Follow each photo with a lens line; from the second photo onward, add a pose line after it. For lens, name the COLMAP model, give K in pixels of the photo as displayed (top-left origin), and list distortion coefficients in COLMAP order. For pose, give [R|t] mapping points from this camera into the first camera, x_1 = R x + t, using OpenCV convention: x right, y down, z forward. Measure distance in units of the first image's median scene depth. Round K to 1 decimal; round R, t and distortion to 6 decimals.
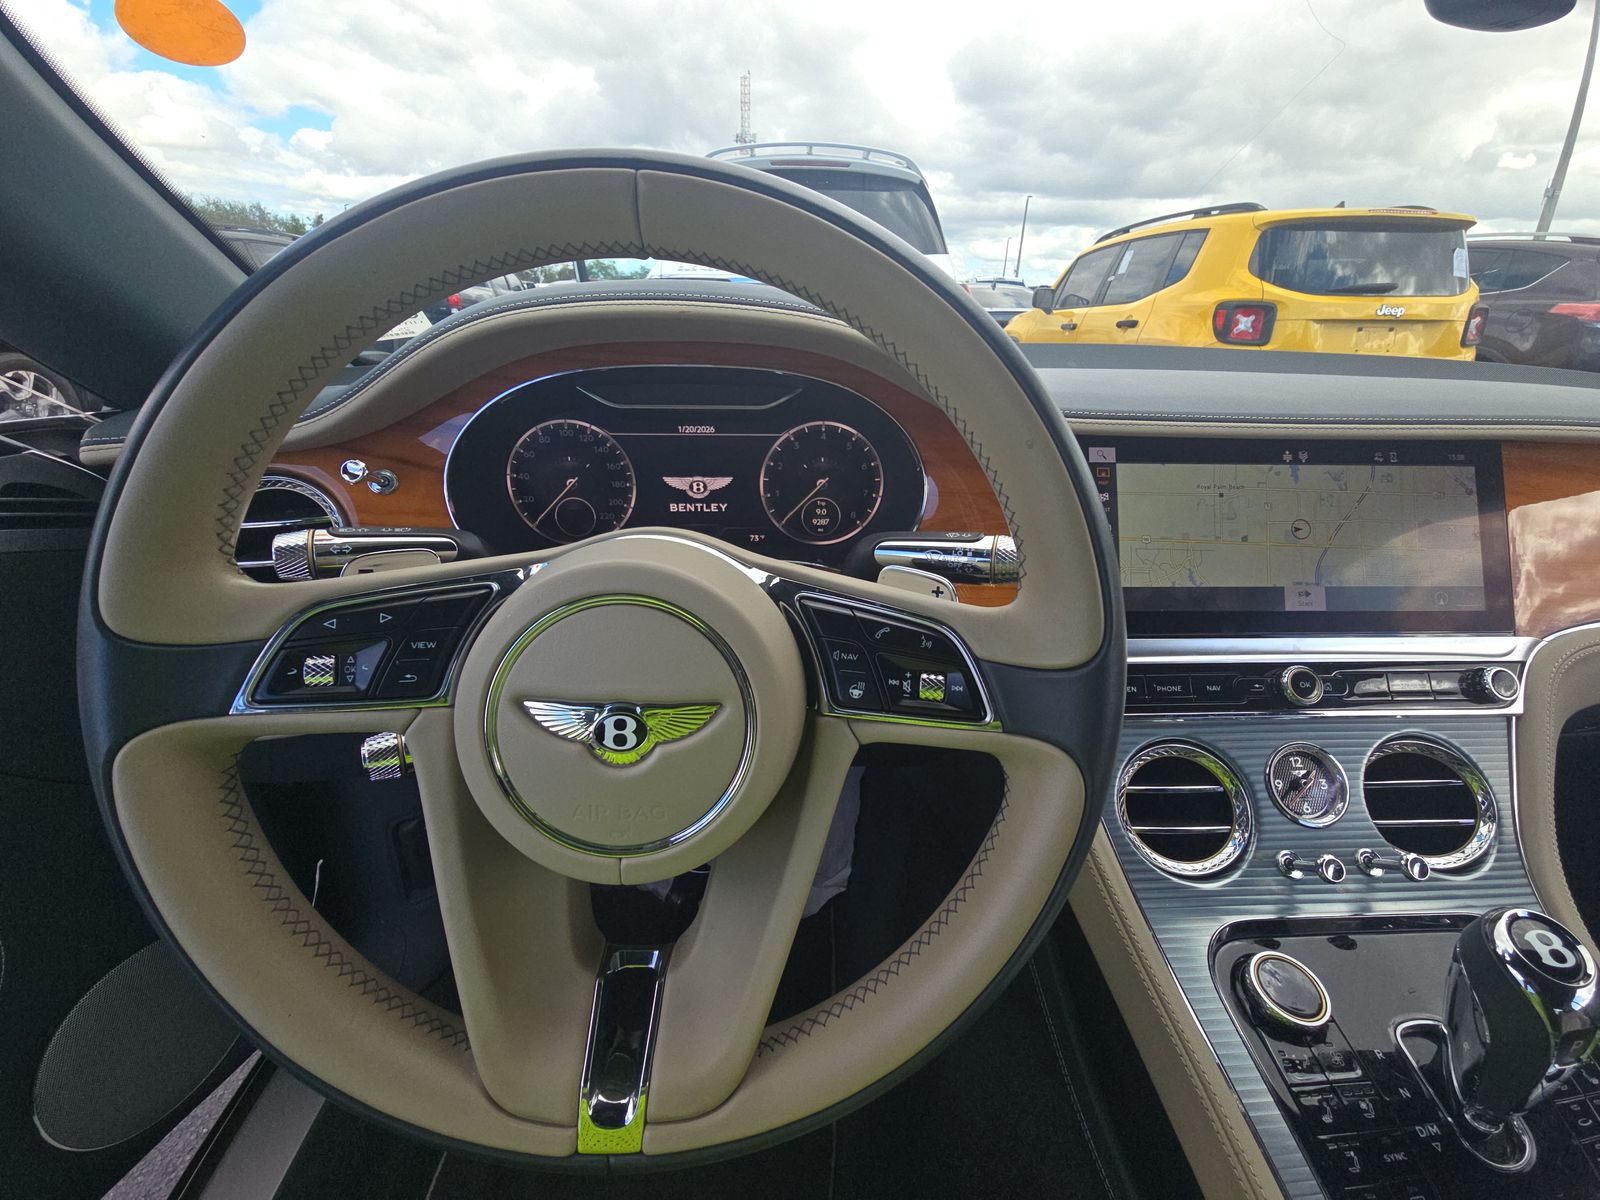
lens RADIAL K [[647.9, 0, 803.6], [0, 647.9, 603.5], [0, 0, 1]] dist [-0.000336, 0.000050]
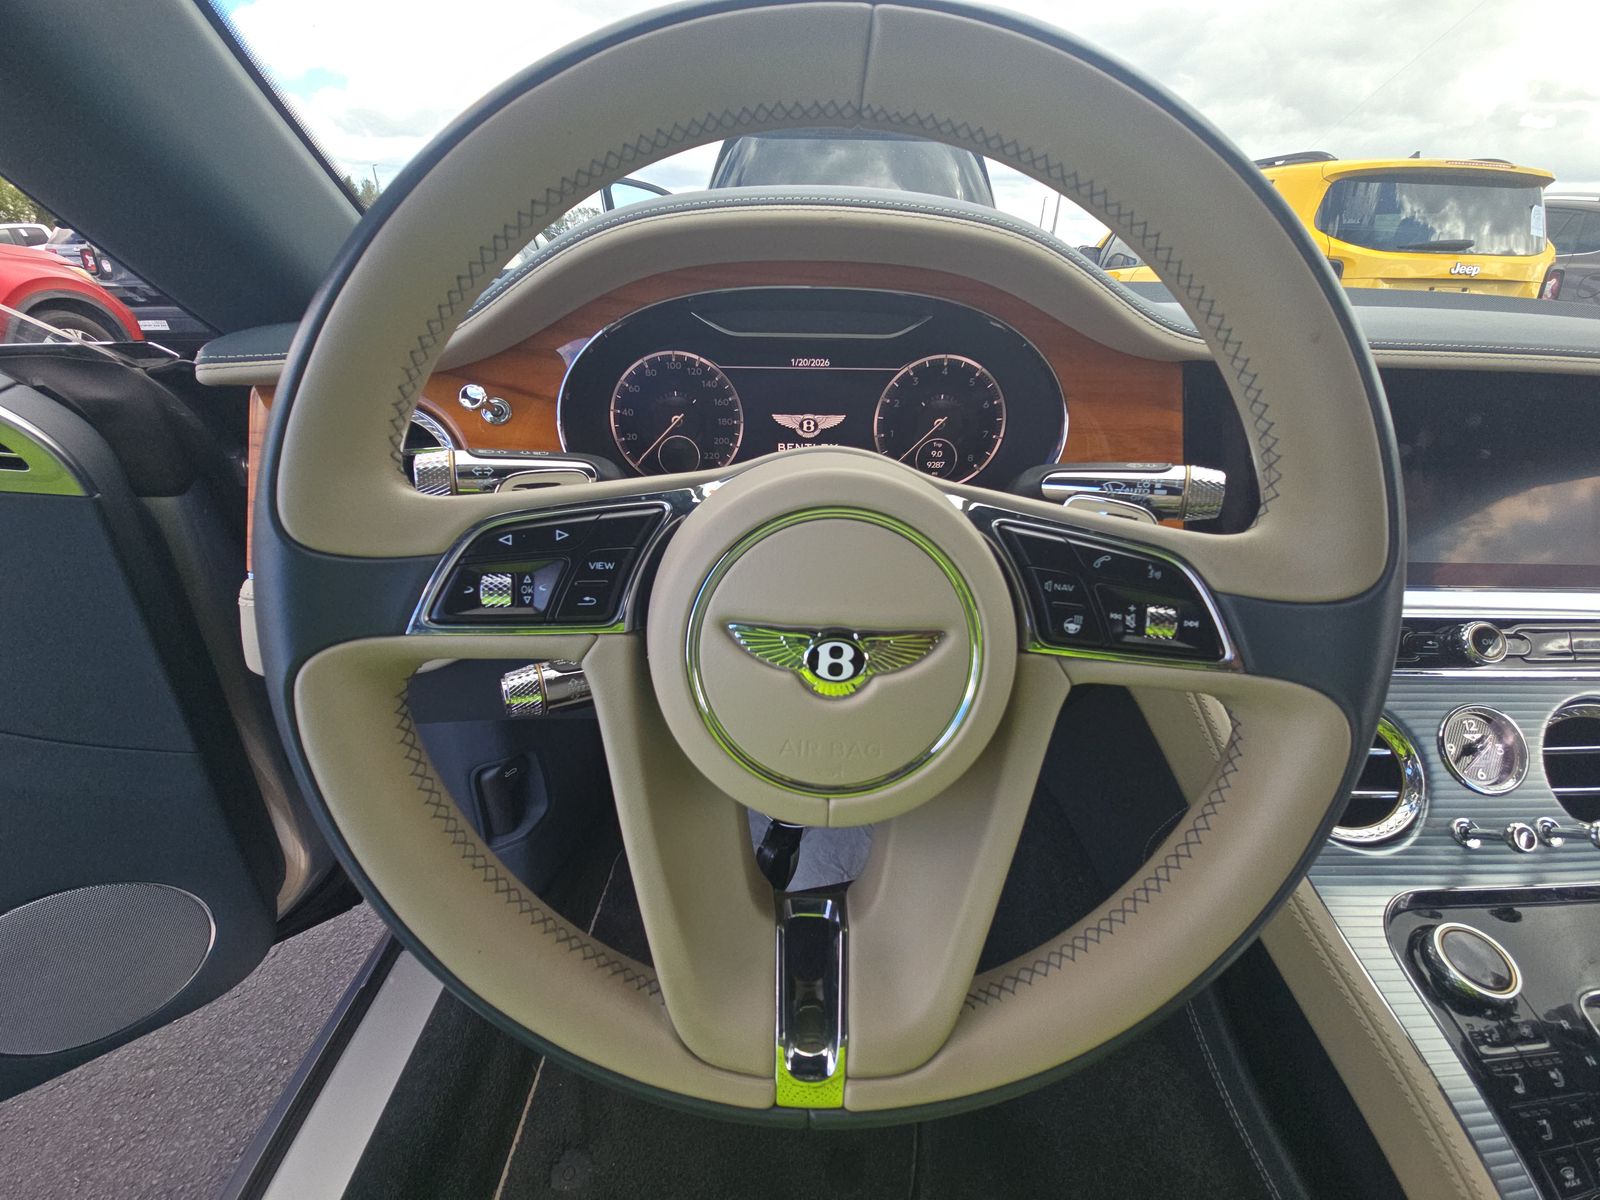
lens RADIAL K [[640.6, 0, 792.3], [0, 640.6, 607.2], [0, 0, 1]] dist [0.003446, -0.005781]
pose [[0.999213, 0.017383, -0.035653, -0.250192], [-0.015575, 0.998609, 0.050375, 0.064280], [0.036479, -0.049780, 0.998094, 0.088832]]
